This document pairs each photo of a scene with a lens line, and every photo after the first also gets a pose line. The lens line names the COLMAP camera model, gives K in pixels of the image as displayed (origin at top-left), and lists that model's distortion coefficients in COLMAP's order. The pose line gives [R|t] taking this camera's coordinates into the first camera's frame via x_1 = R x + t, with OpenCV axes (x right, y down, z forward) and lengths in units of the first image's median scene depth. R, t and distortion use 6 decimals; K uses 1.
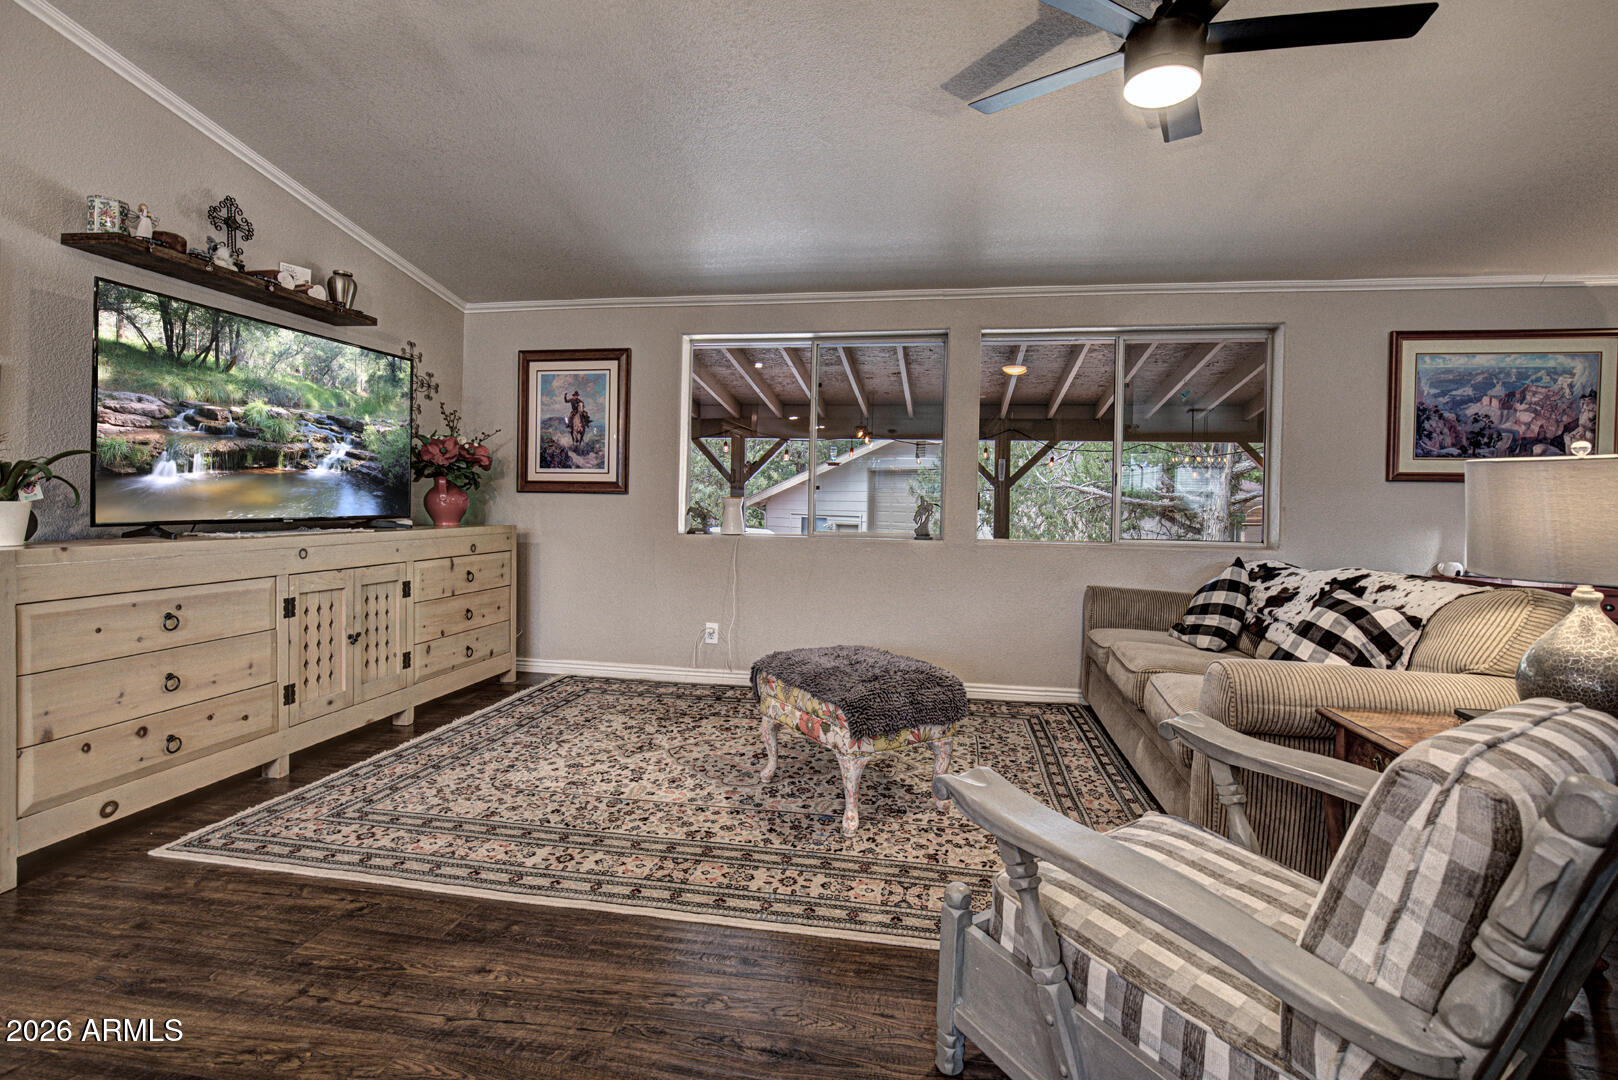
lens RADIAL K [[749.9, 0, 811.6], [0, 749.9, 513.5], [0, 0, 1]] dist [-0.010299, 0.000403]
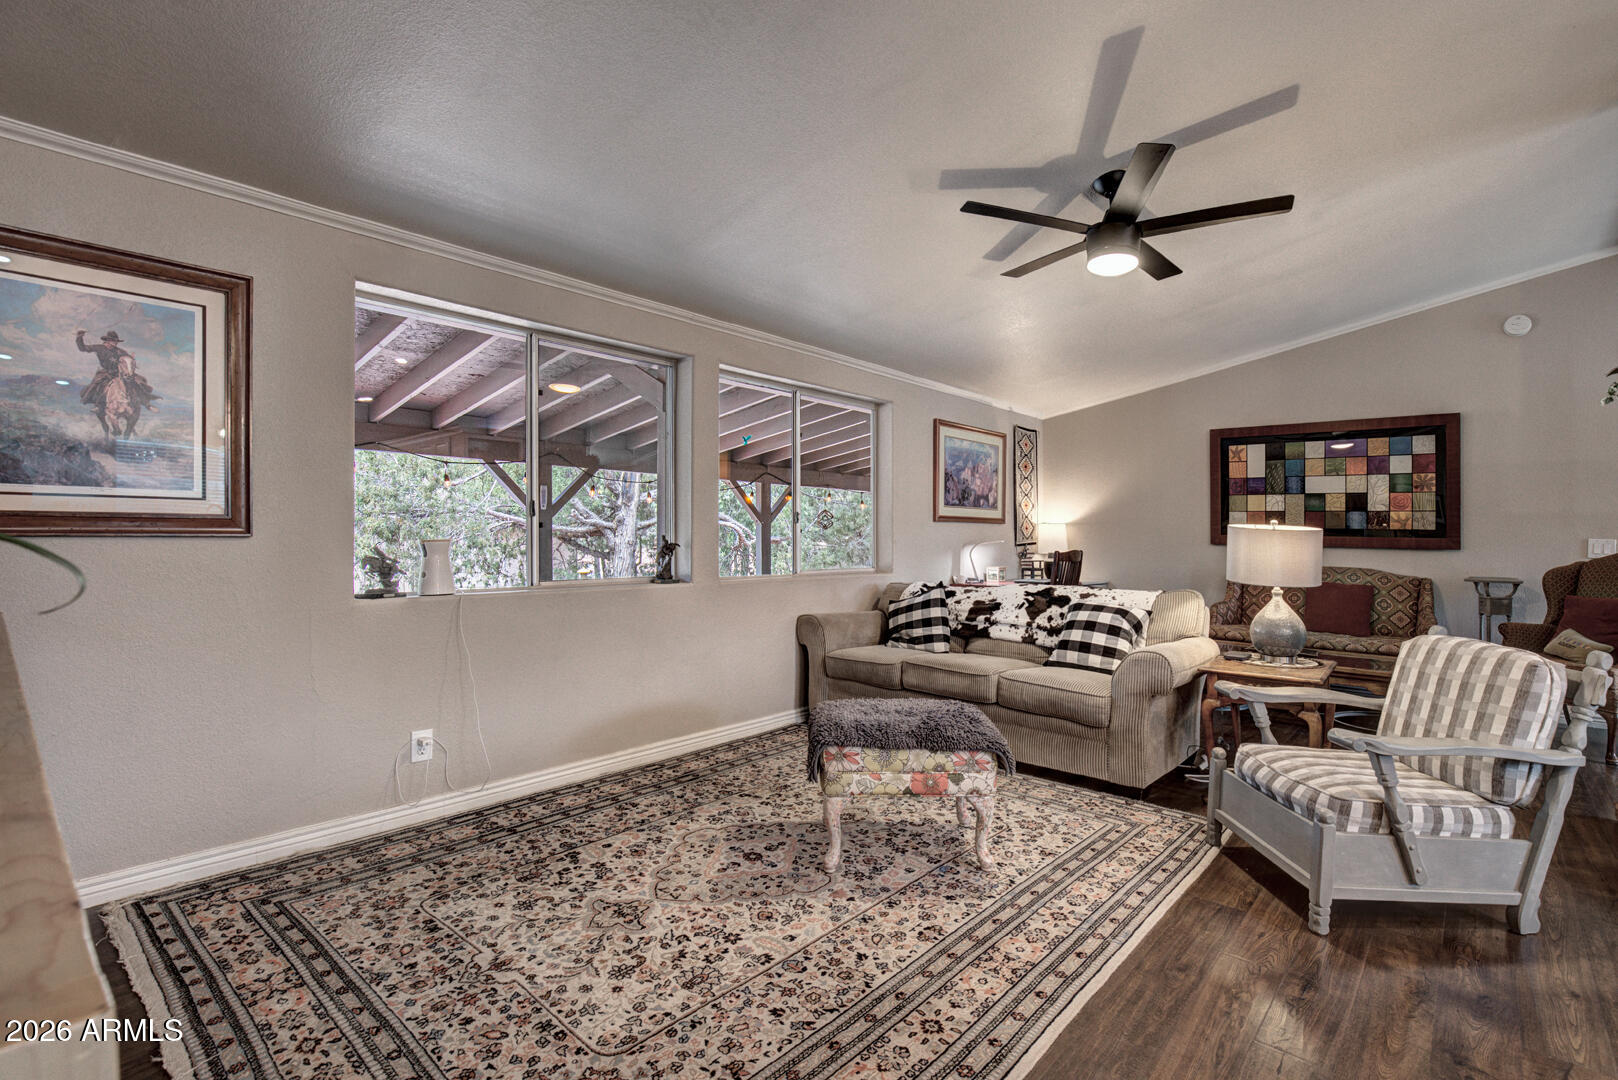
lens RADIAL K [[766.2, 0, 856.3], [0, 766.2, 543.6], [0, 0, 1]] dist [-0.013342, -0.000161]
pose [[0.503343, -0.023940, 0.863755, -0.770059], [0.008512, 0.999705, 0.022747, -0.045745], [-0.864045, -0.004097, 0.503399, 0.492772]]
